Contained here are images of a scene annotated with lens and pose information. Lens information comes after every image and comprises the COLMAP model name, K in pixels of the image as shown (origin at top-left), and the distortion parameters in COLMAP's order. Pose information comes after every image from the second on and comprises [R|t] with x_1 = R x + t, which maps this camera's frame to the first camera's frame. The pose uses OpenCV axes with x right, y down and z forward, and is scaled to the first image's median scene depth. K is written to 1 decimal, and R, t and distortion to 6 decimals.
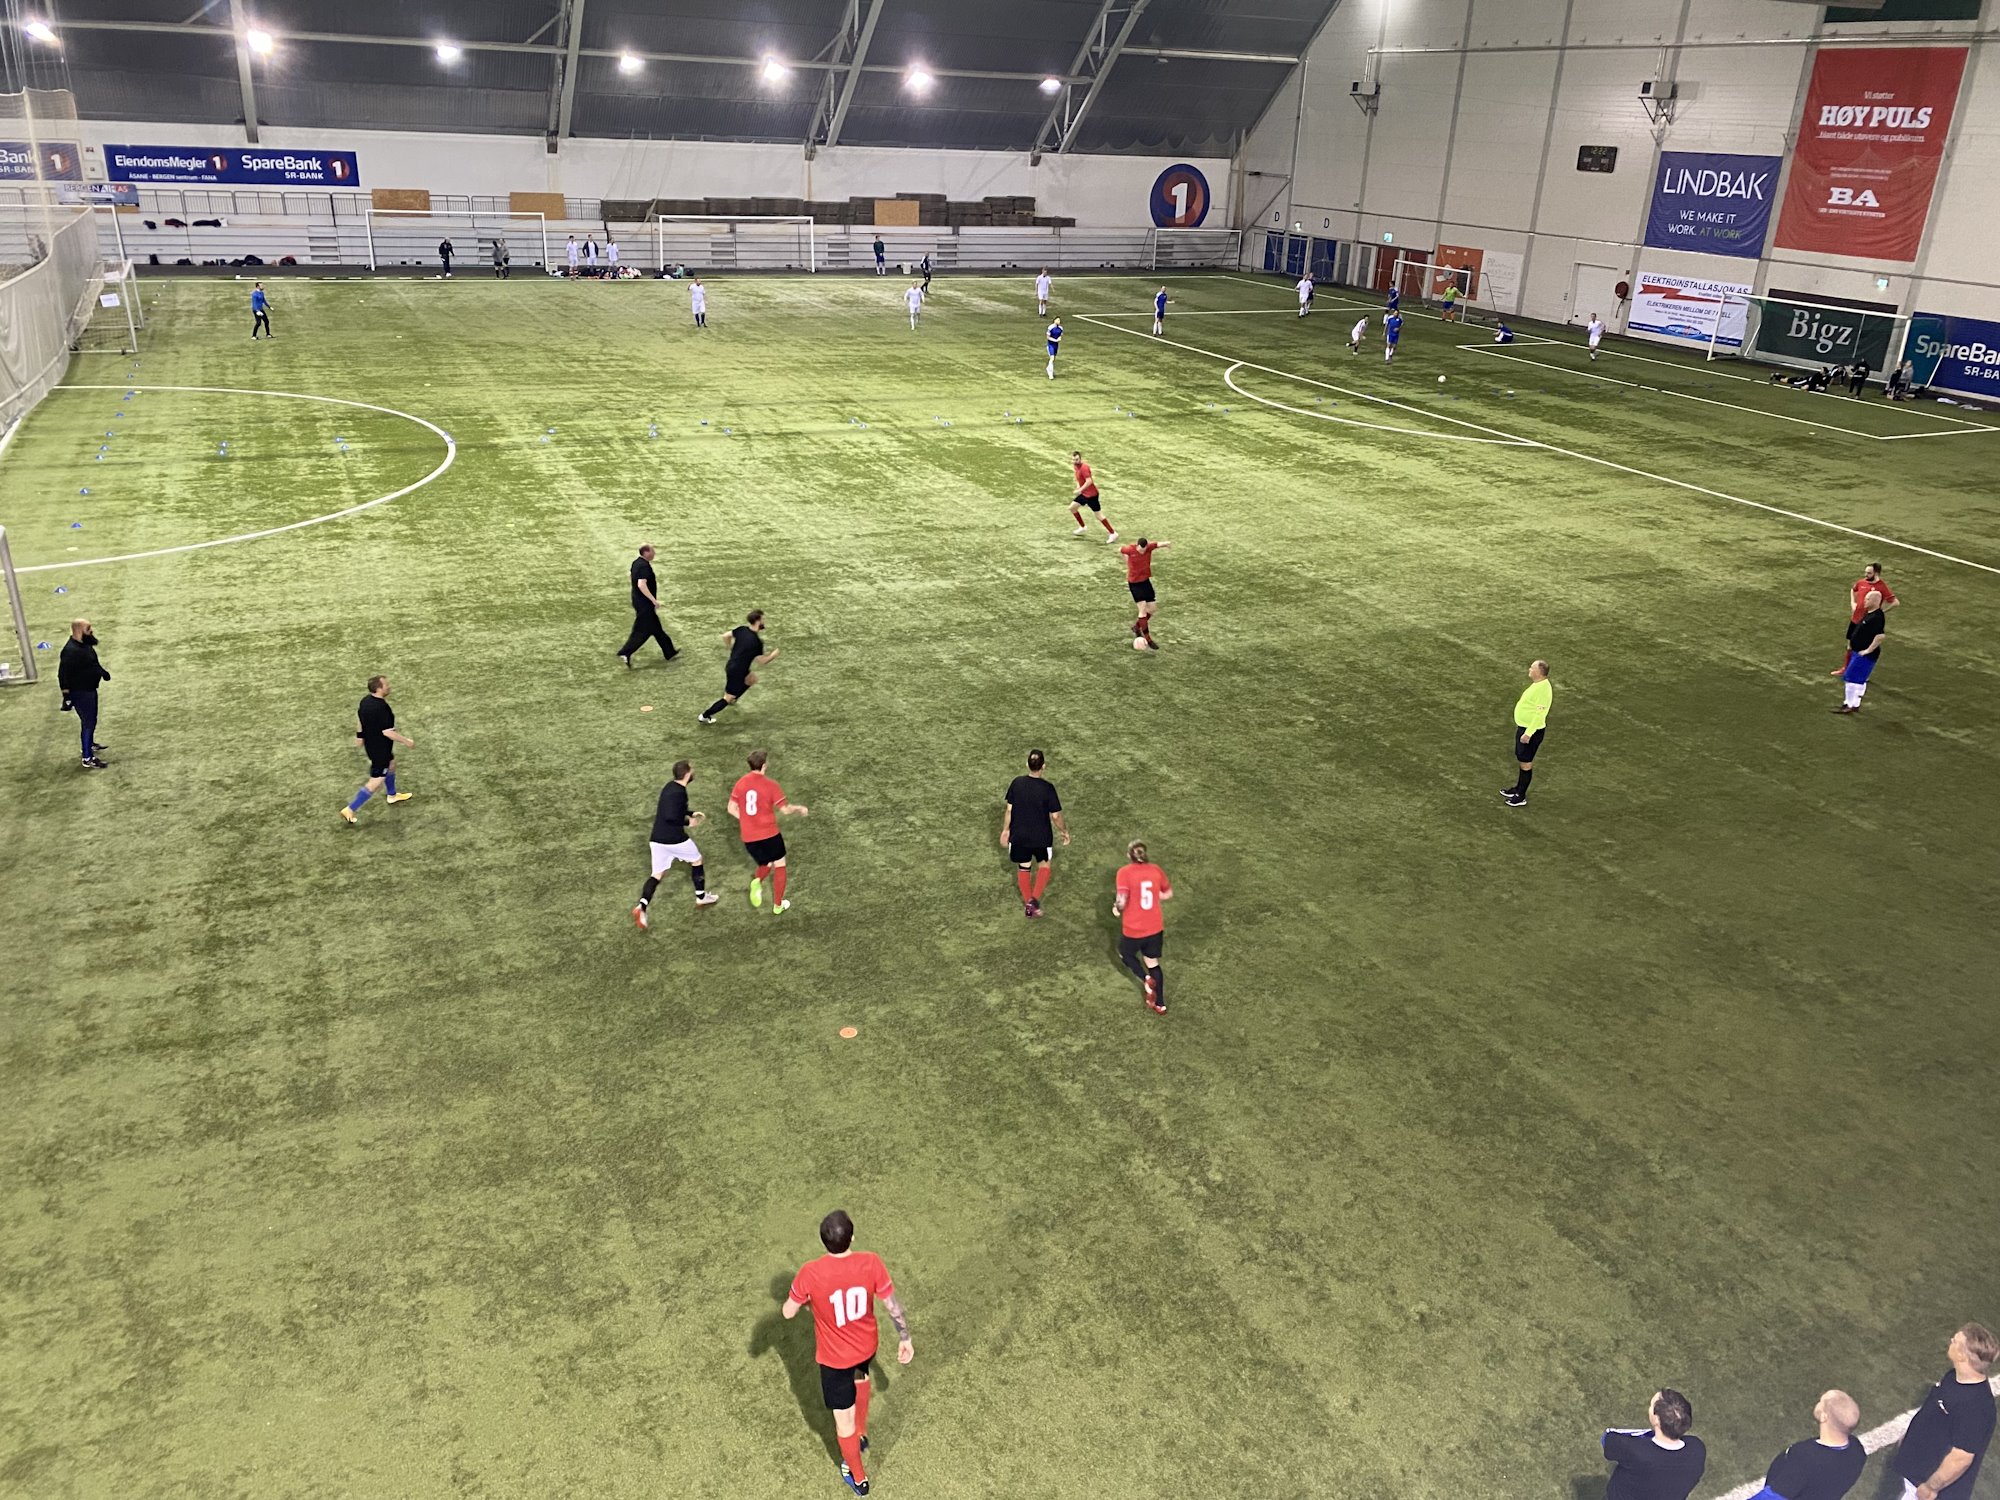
lens RADIAL K [[1522.0, 0, 1010.7], [0, 1522.0, 756.2], [0, 0, 1]] dist [0.023597, -0.021166]
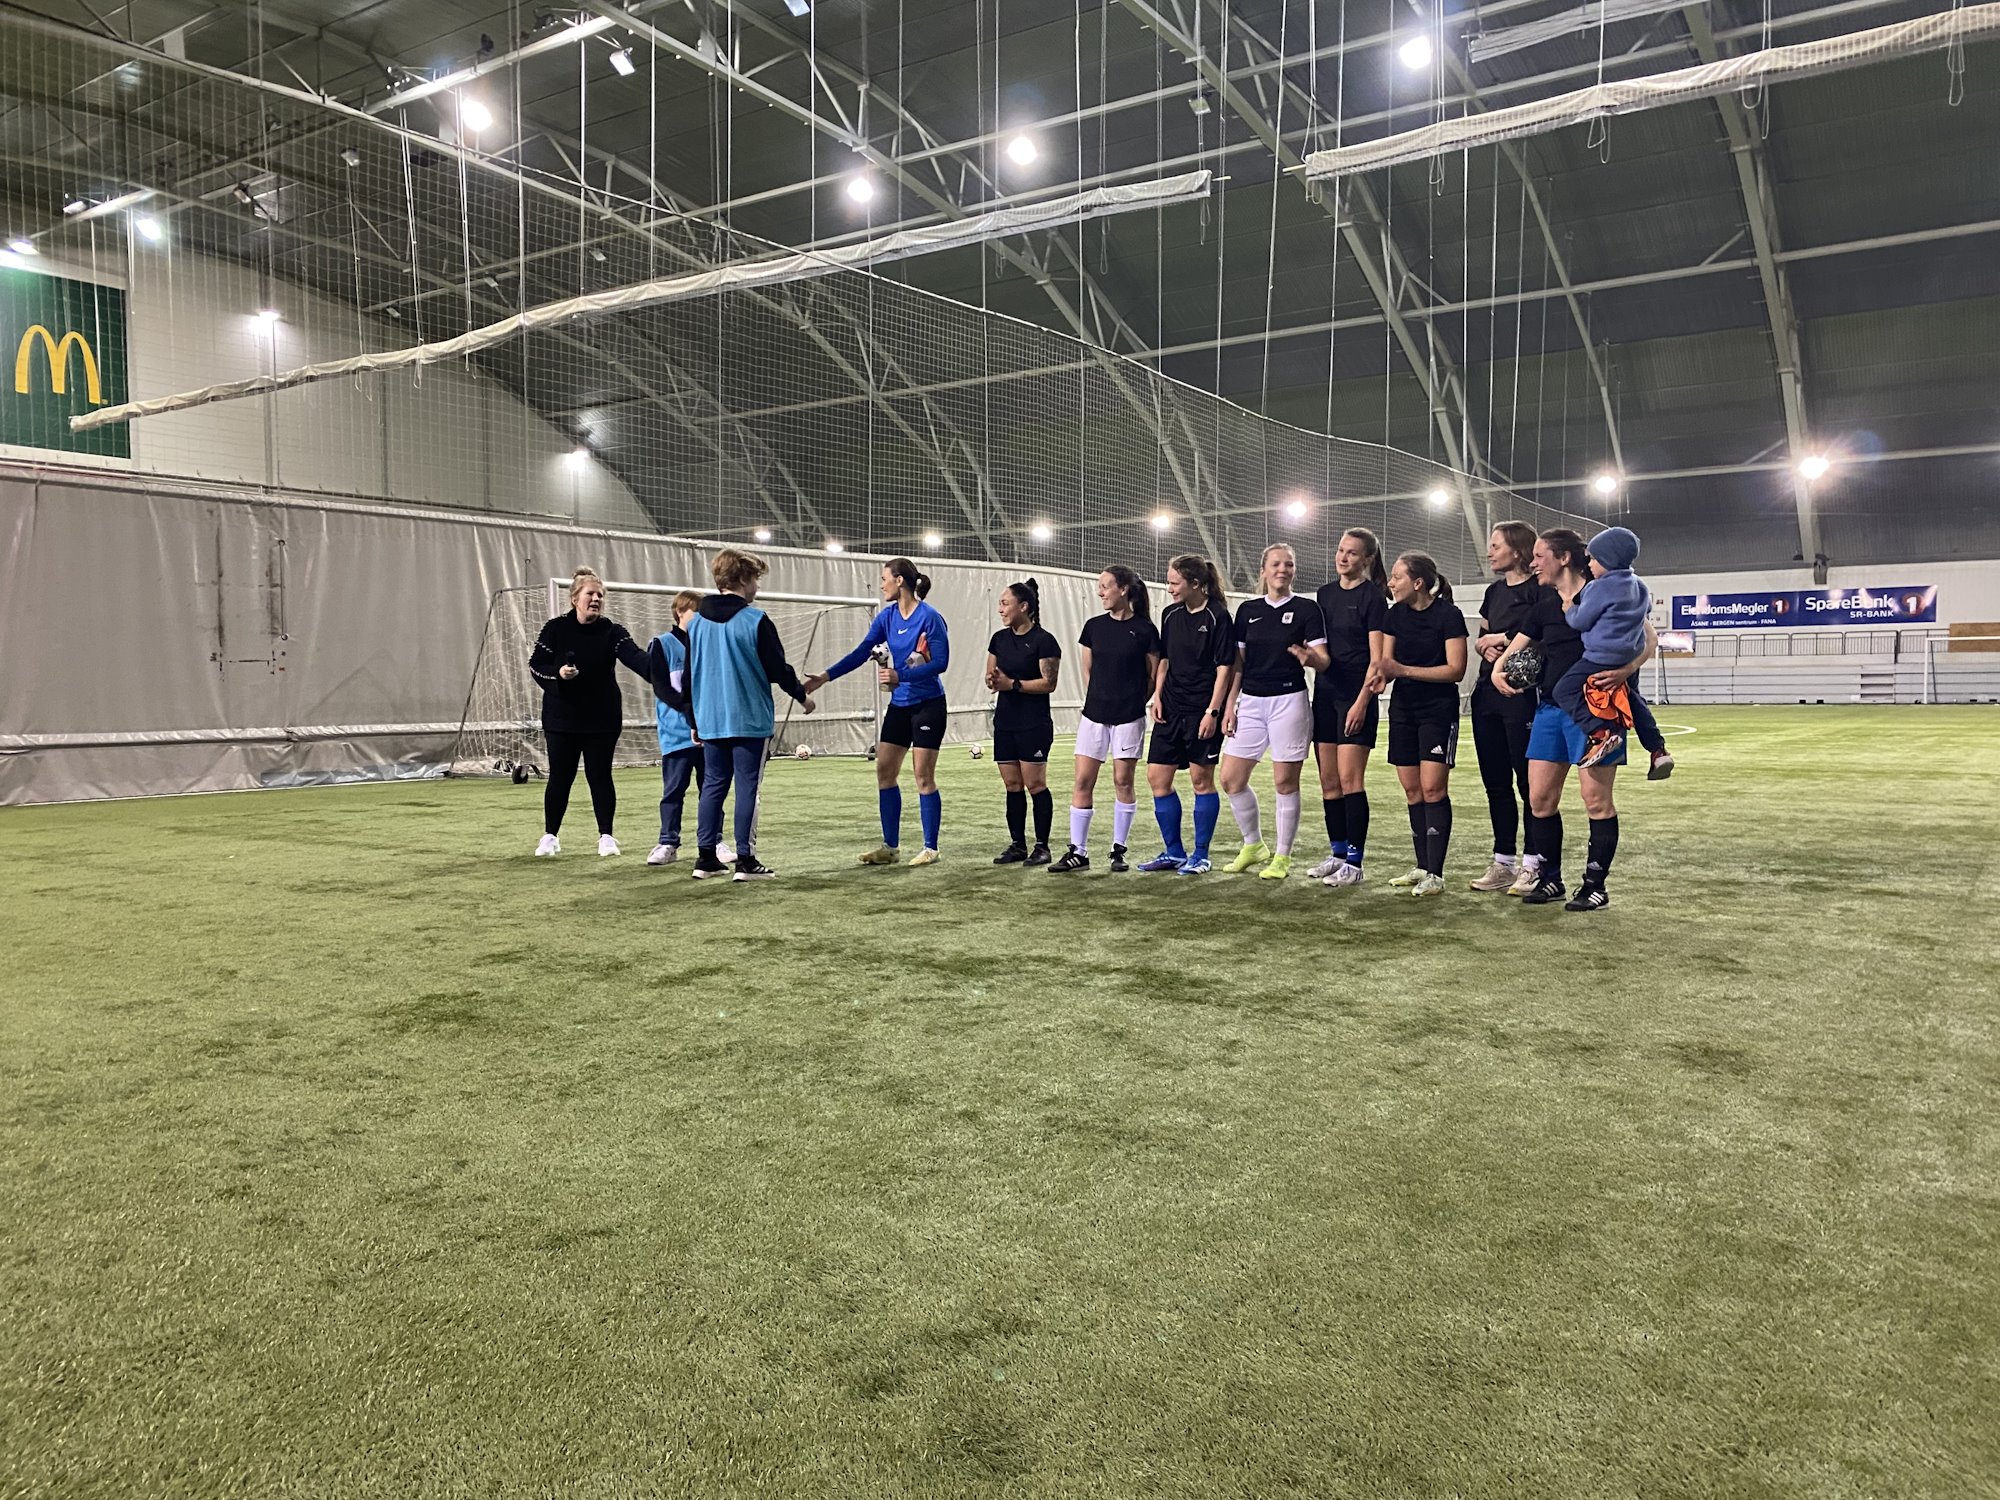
lens RADIAL K [[1522.0, 0, 1014.8], [0, 1522.0, 771.4], [0, 0, 1]] dist [0.023597, -0.021166]
pose [[0.502651, -0.000925, -0.864489, 0.078254], [-0.304337, 0.935794, -0.177956, 0.031111], [0.809148, 0.352545, 0.470096, 0.186314]]
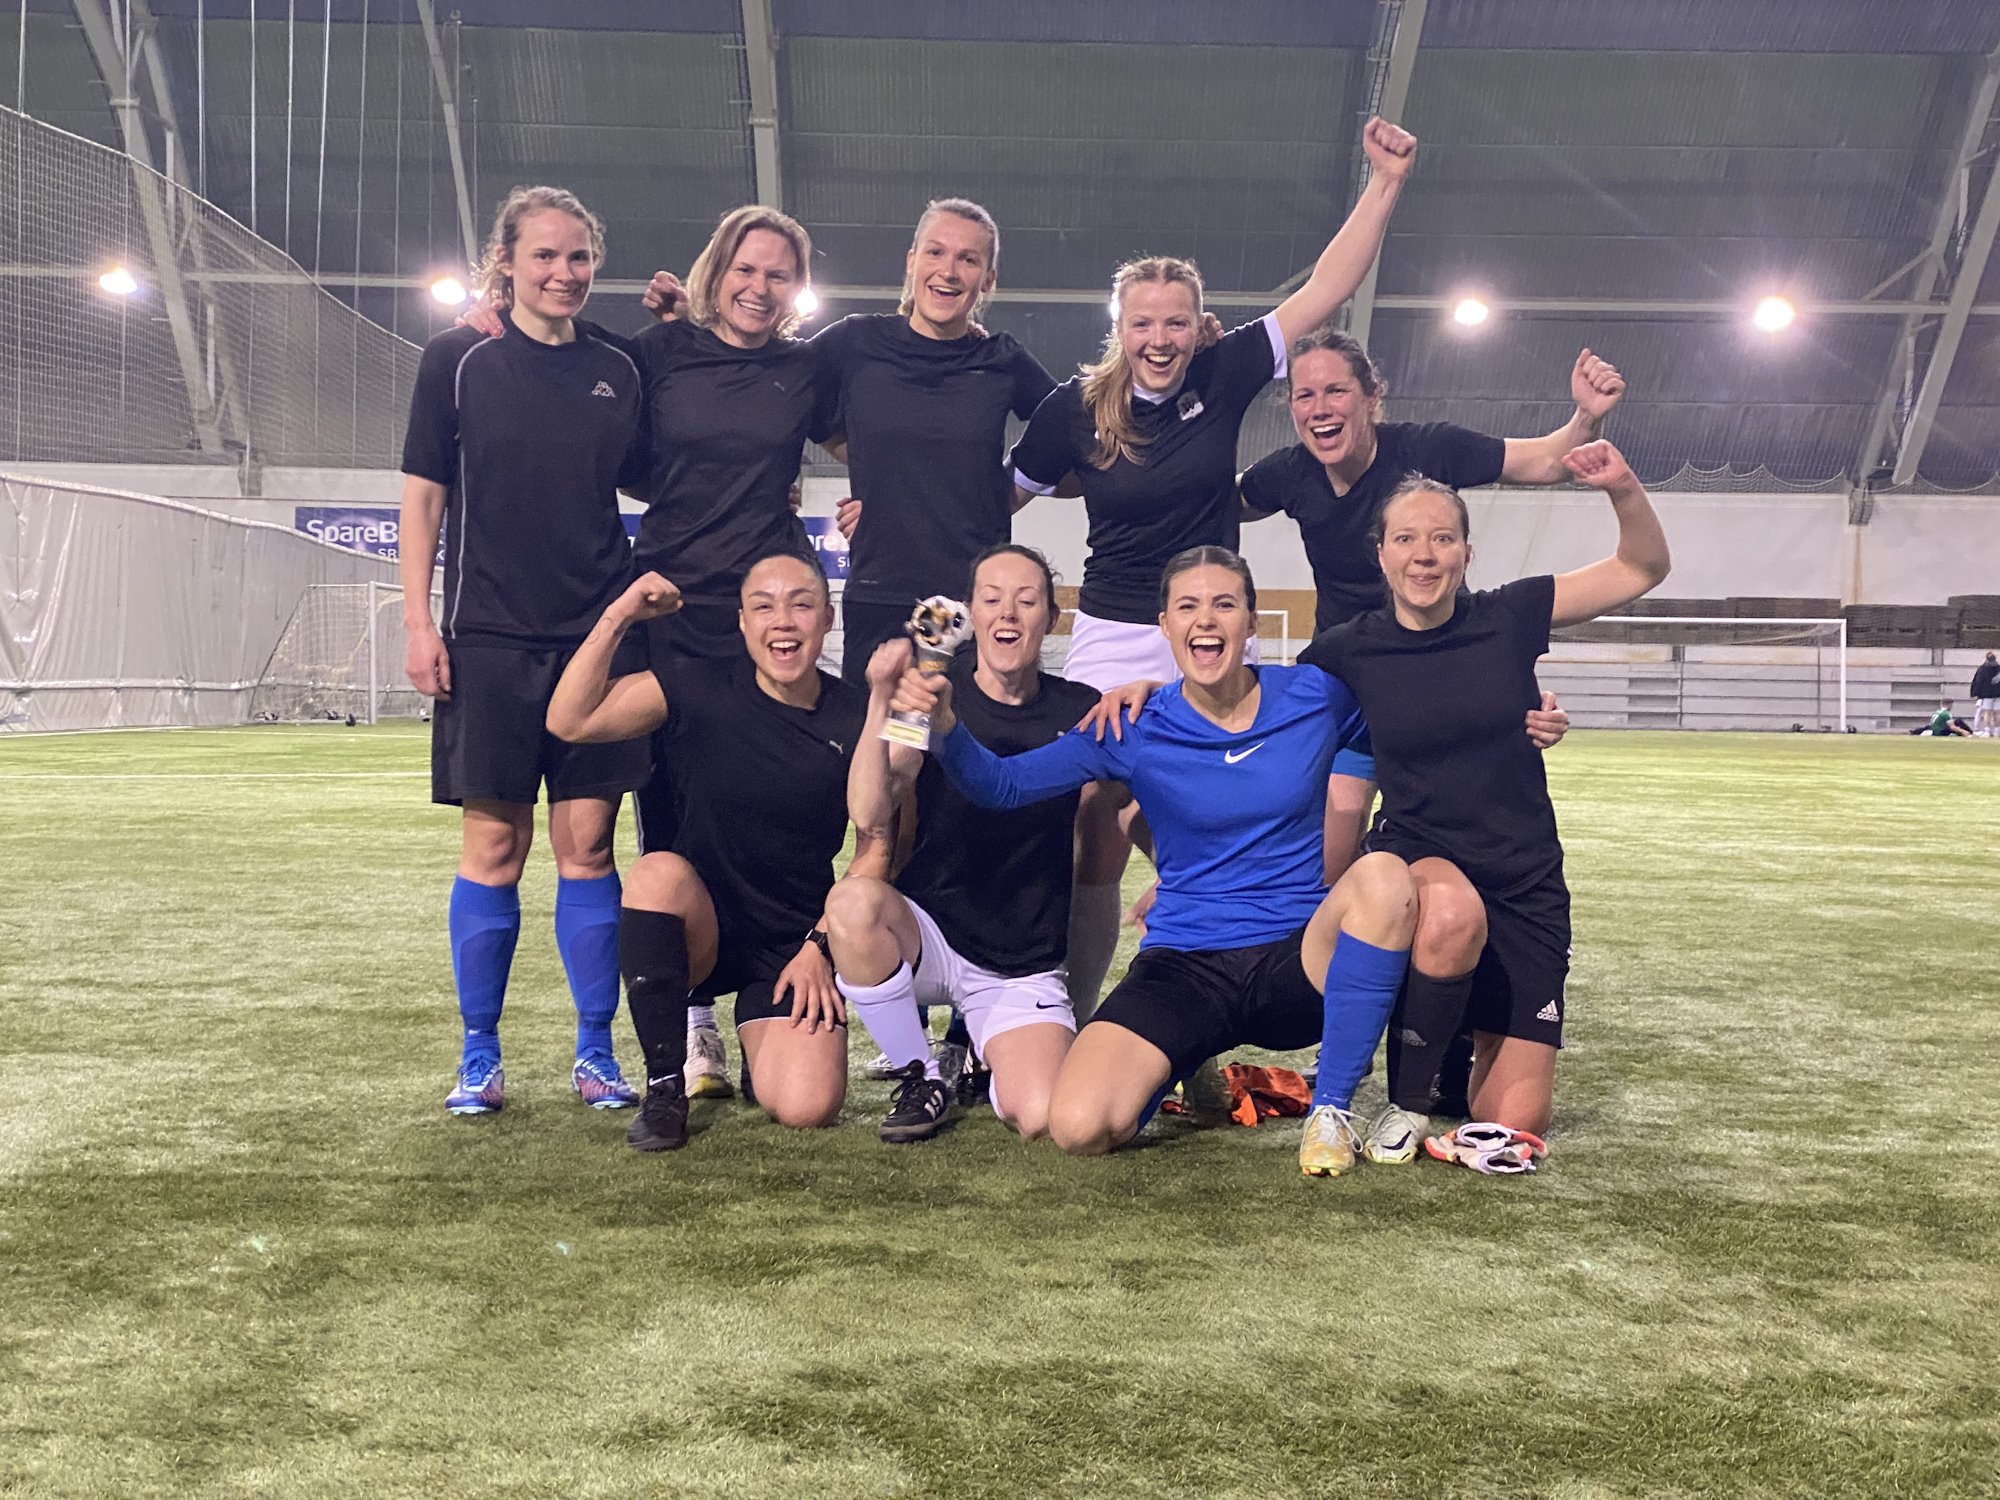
lens RADIAL K [[2974.4, 0, 1041.7], [0, 2974.4, 732.9], [0, 0, 1]] dist [0.090940, 0.000000]
pose [[0.911717, -0.021885, -0.410235, 0.018452], [-0.136867, 0.925352, -0.353541, 0.035338], [0.387349, 0.378477, 0.840664, 0.176354]]
